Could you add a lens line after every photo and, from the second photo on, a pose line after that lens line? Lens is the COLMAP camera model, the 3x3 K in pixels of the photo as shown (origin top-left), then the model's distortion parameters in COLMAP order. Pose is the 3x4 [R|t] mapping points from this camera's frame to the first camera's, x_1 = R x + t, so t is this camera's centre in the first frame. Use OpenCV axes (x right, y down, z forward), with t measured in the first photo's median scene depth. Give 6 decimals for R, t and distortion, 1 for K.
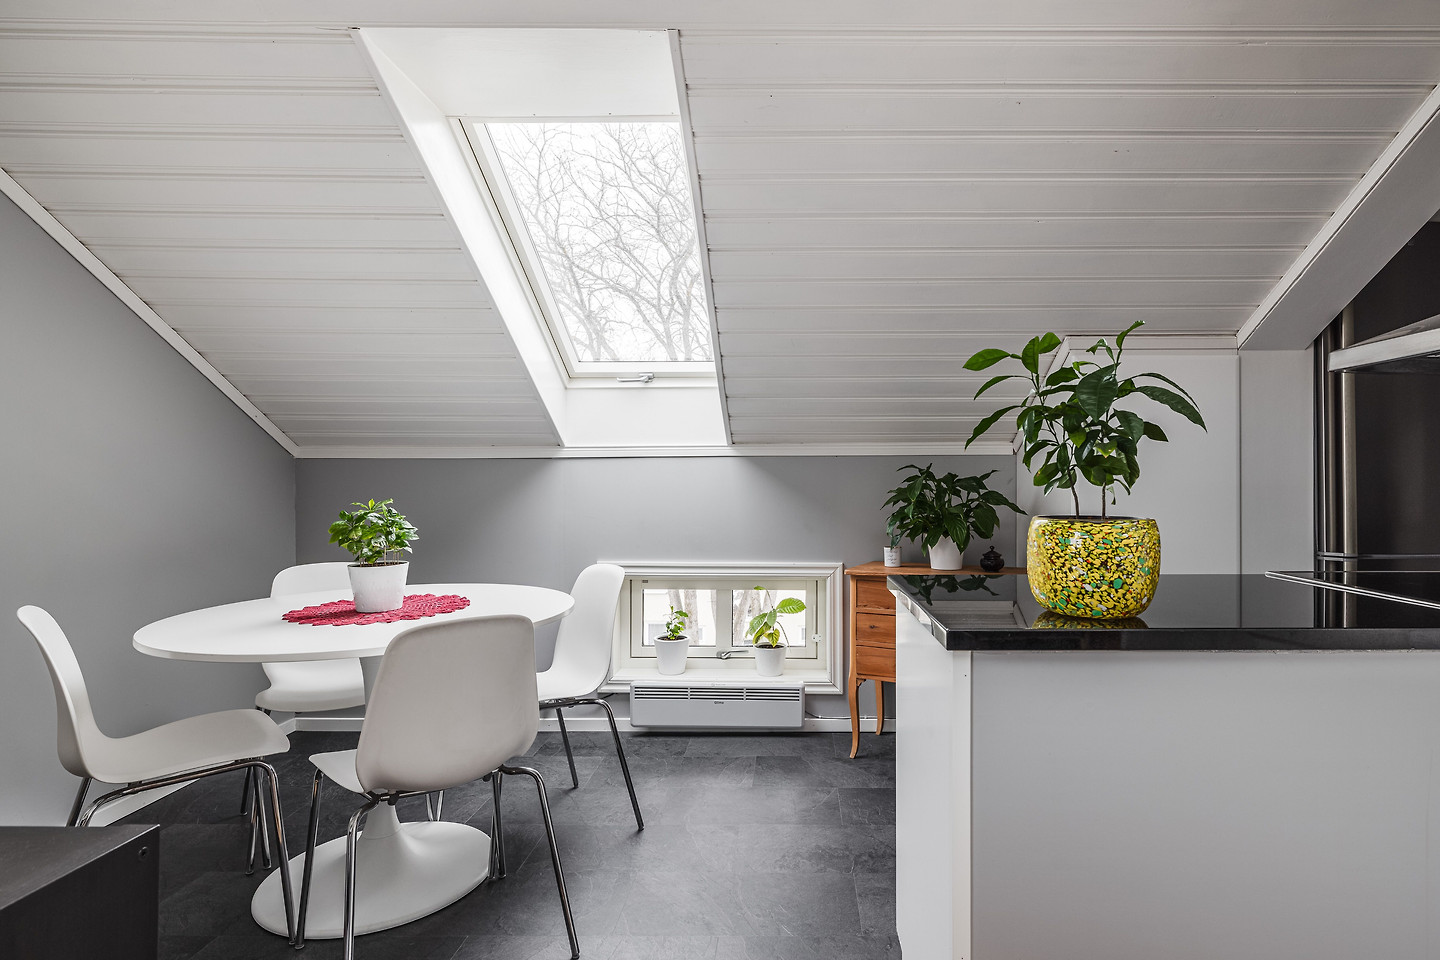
lens RADIAL K [[711.1, 0, 782.3], [0, 711.1, 483.4], [0, 0, 1]] dist [0.001120, 0.002150]
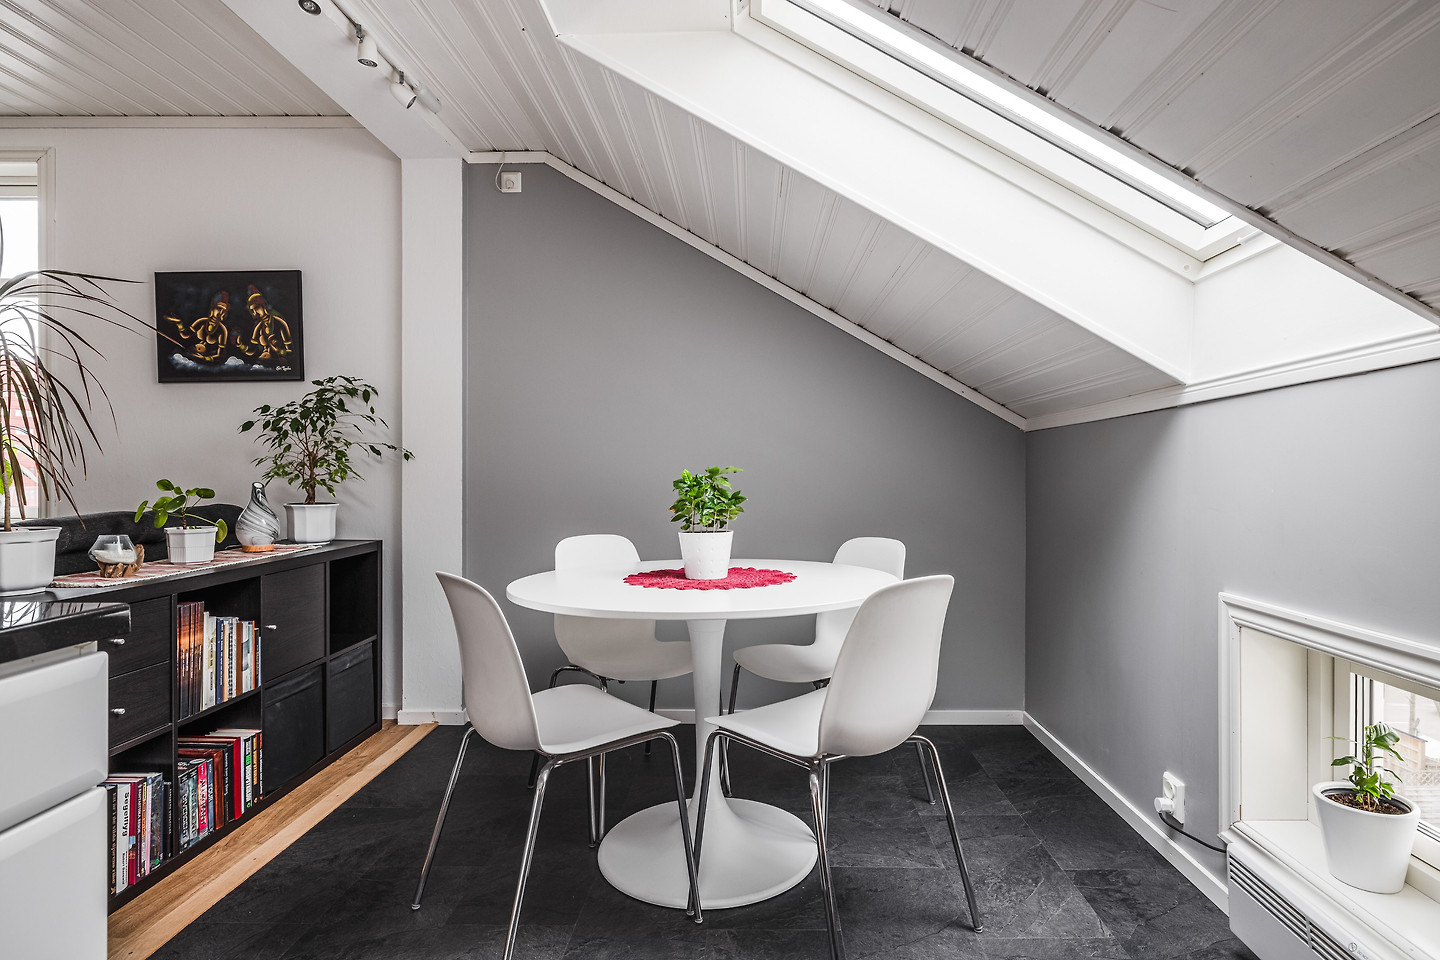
lens RADIAL K [[753.7, 0, 723.0], [0, 753.7, 476.6], [0, 0, 1]] dist [-0.002581, 0.001606]
pose [[-0.012314, 0.000699, -0.999924, 0.395439], [-0.003706, 0.999993, 0.000745, 0.030960], [0.999917, 0.003715, -0.012312, 0.804596]]
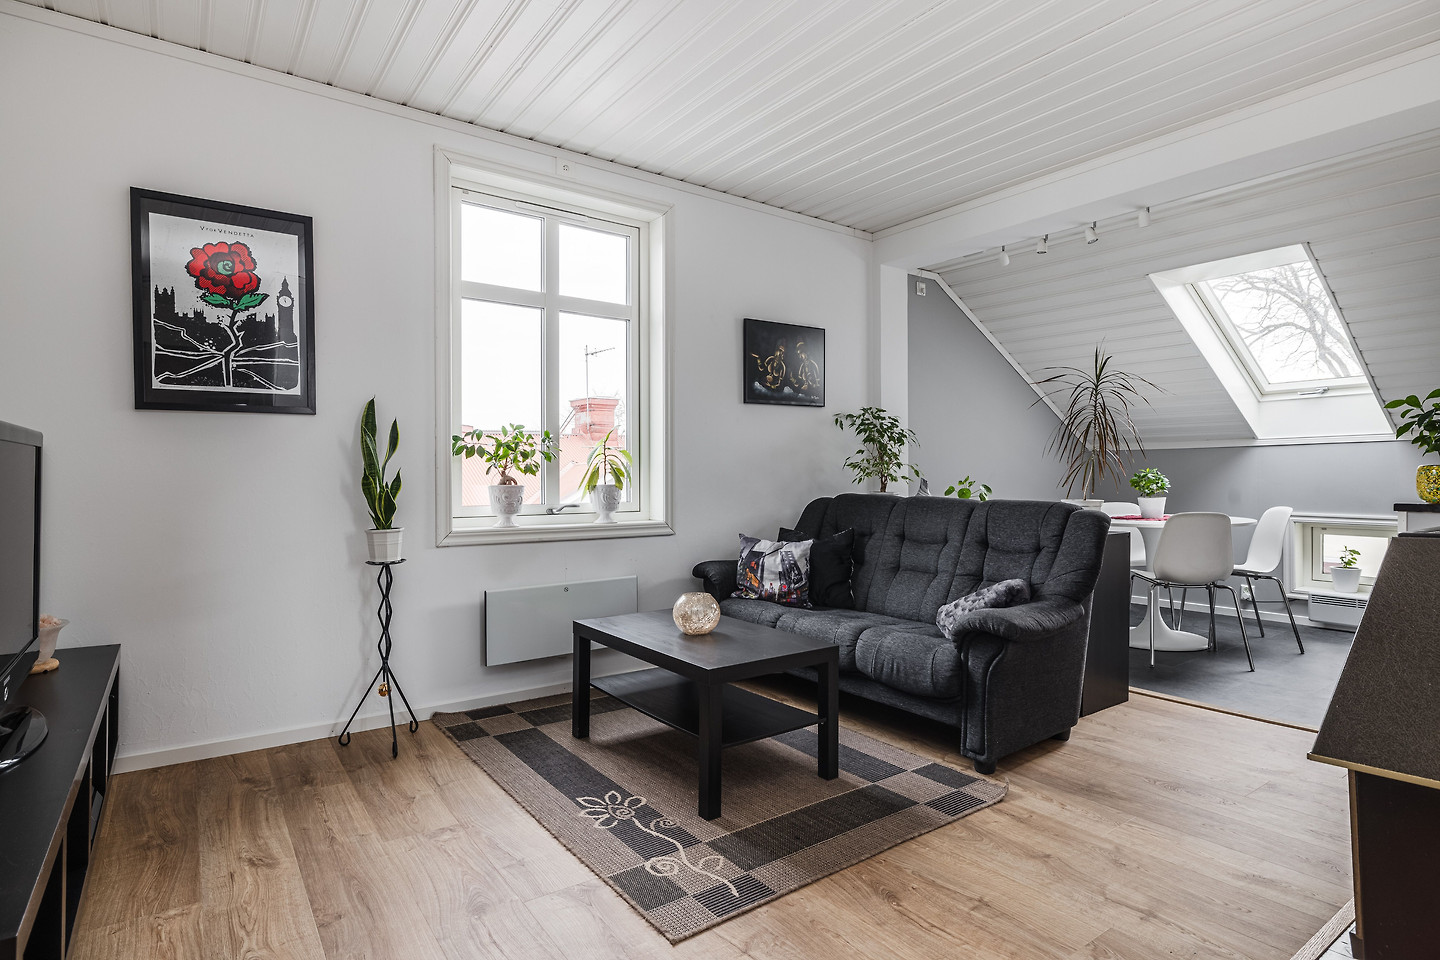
lens RADIAL K [[753.7, 0, 712.4], [0, 753.7, 473.2], [0, 0, 1]] dist [-0.002581, 0.001606]
pose [[0.574944, -0.002932, -0.818188, 0.457904], [-0.000192, 0.999993, -0.003718, 0.038922], [0.818193, 0.002295, 0.574939, -1.194405]]
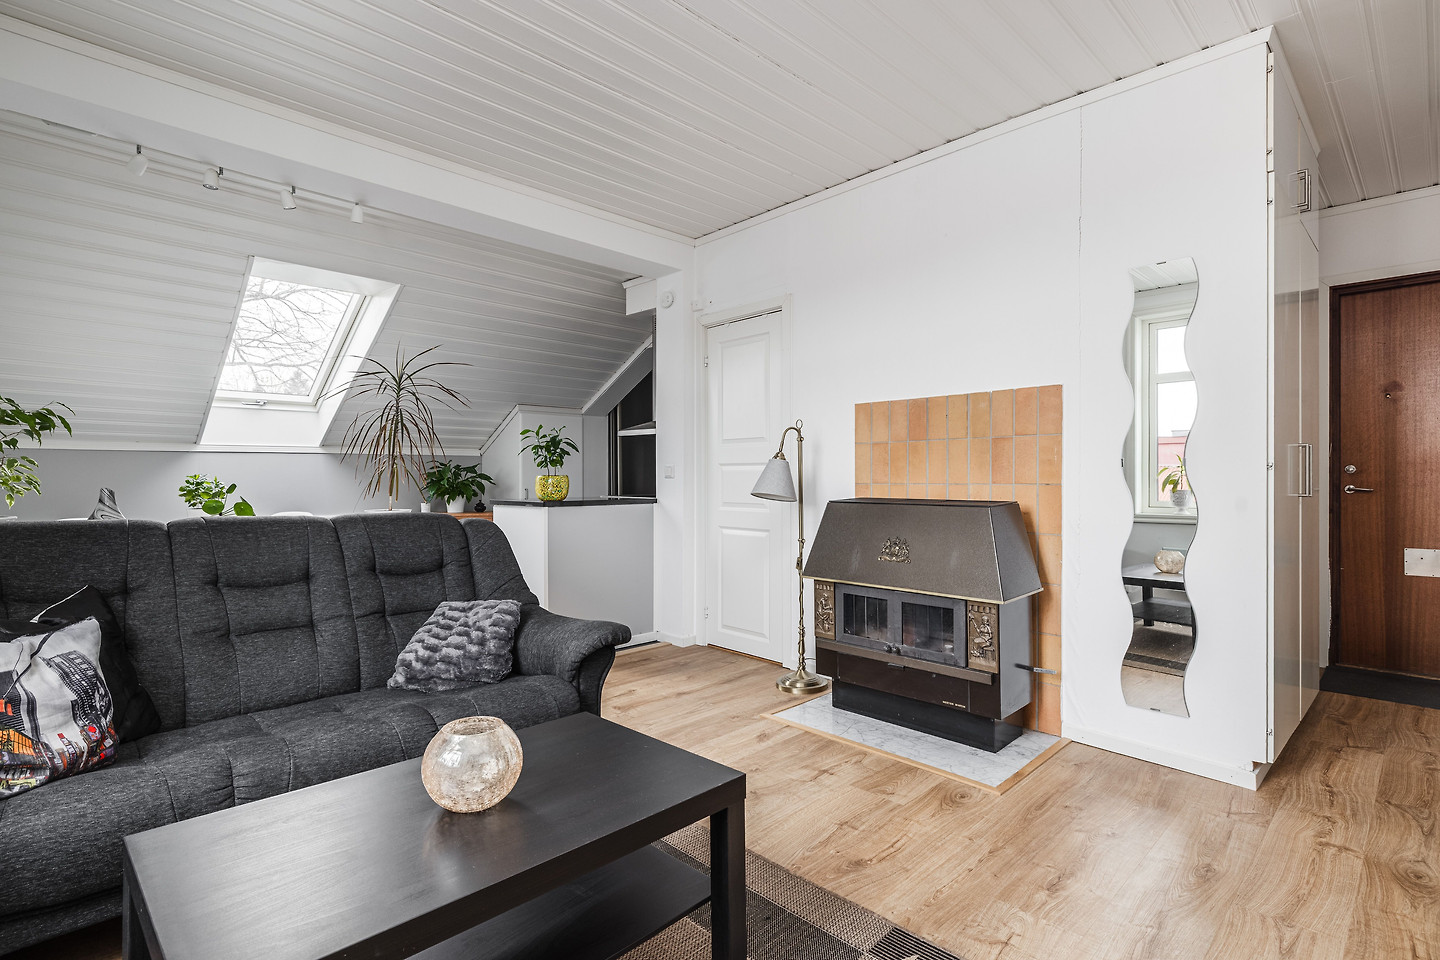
lens RADIAL K [[711.1, 0, 721.8], [0, 711.1, 482.0], [0, 0, 1]] dist [0.001120, 0.002150]
pose [[0.717173, -0.003450, 0.696886, -0.712771], [0.002737, 0.999994, 0.002135, 0.036143], [-0.696889, 0.000376, 0.717179, -1.072456]]
